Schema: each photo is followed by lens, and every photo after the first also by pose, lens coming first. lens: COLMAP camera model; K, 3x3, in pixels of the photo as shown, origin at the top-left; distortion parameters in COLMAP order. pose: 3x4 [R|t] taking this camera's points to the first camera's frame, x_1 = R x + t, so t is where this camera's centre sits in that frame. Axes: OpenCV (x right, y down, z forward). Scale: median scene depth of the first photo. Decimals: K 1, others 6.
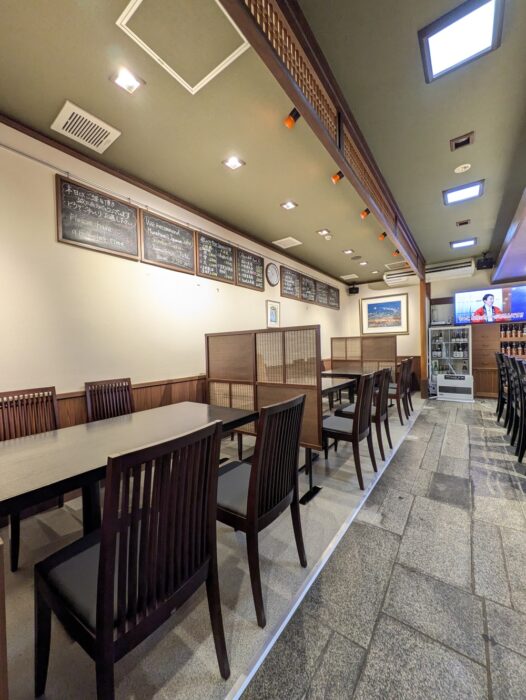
lens RADIAL K [[275.4, 0, 263.1], [0, 275.4, 351.0], [0, 0, 1]] dist [-0.009361, 0.000437]
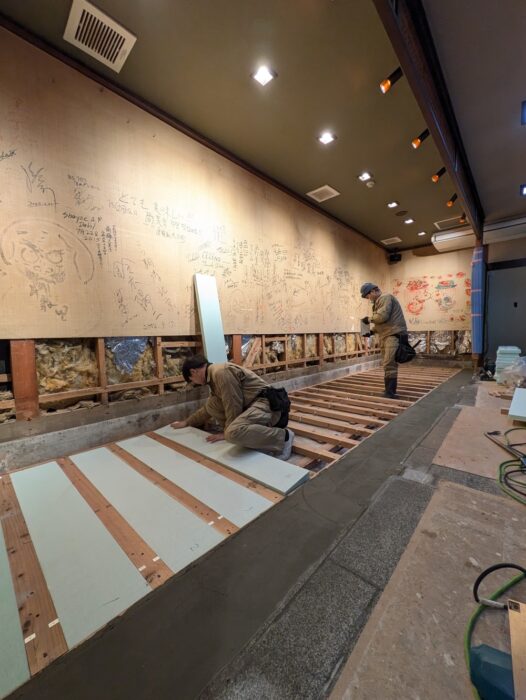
lens RADIAL K [[275.4, 0, 261.4], [0, 275.4, 352.4], [0, 0, 1]] dist [-0.009361, 0.000437]
pose [[0.993207, 0.018116, -0.114938, 0.000081], [-0.011521, 0.998263, 0.057786, 0.127884], [0.115785, -0.056069, 0.991690, 0.091878]]
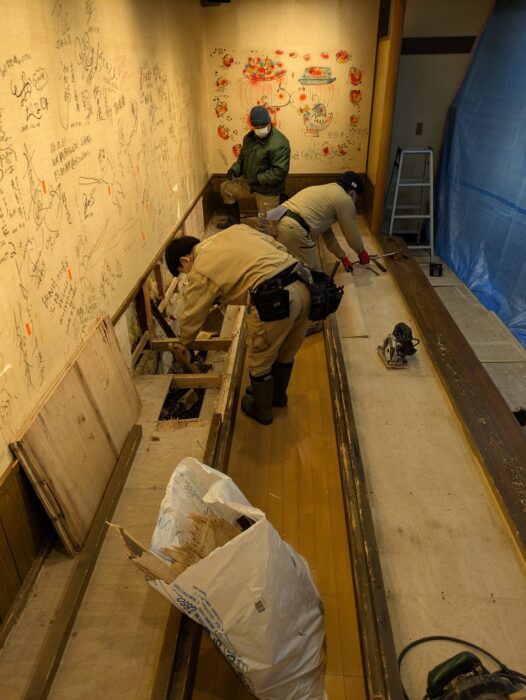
lens RADIAL K [[512.1, 0, 263.6], [0, 512.1, 347.5], [0, 0, 1]] dist [0.037314, -0.032233]
pose [[0.835735, -0.251311, 0.488251, -0.246247], [-0.001681, 0.887957, 0.459923, -0.327808], [-0.549130, -0.385195, 0.741675, 0.732104]]
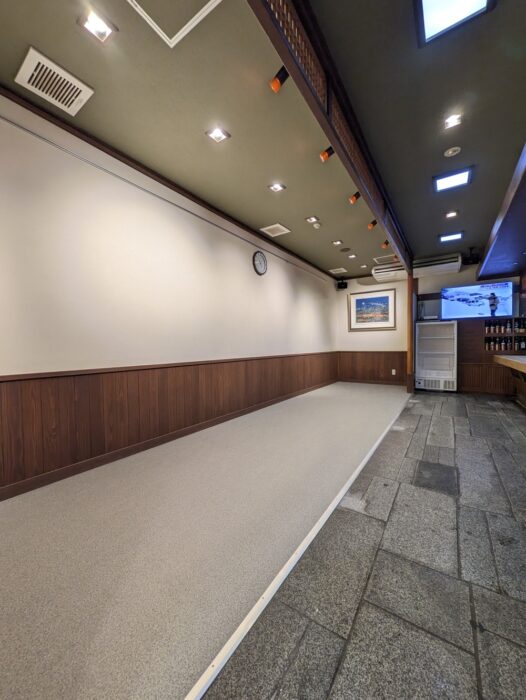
lens RADIAL K [[275.4, 0, 263.4], [0, 275.4, 351.2], [0, 0, 1]] dist [-0.009361, 0.000437]
pose [[0.999114, 0.013740, 0.039773, 0.021484], [-0.013922, 0.999894, 0.004301, 0.052982], [-0.039710, -0.004851, 0.999199, 0.042474]]
